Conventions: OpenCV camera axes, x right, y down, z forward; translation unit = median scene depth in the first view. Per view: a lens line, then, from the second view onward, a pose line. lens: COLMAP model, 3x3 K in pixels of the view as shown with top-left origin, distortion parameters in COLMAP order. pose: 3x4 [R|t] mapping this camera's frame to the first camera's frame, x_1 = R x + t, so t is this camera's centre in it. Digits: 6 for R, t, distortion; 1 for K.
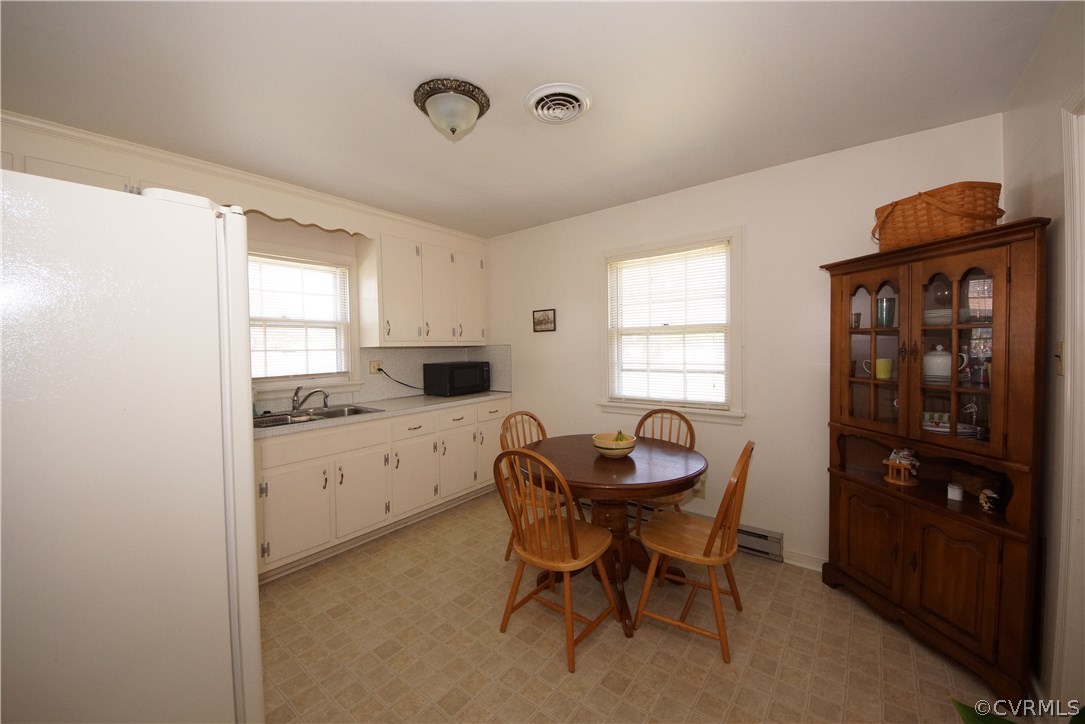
lens RADIAL K [[400.8, 0, 543.0], [0, 400.8, 359.5], [0, 0, 1]] dist [0.000620, -0.000058]
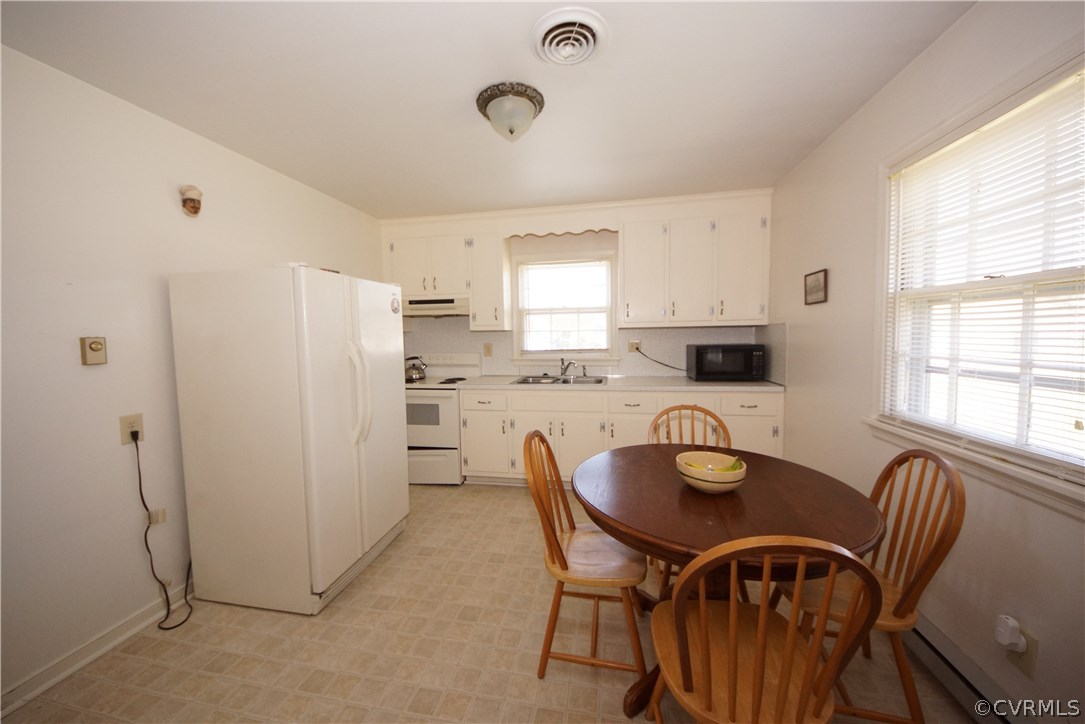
lens RADIAL K [[380.9, 0, 542.4], [0, 380.9, 357.2], [0, 0, 1]] dist [0.002994, -0.000054]
pose [[0.460600, 0.064163, -0.885285, 0.421784], [-0.019368, 0.997873, 0.062247, -0.010798], [0.887396, -0.011525, 0.460863, 0.314915]]
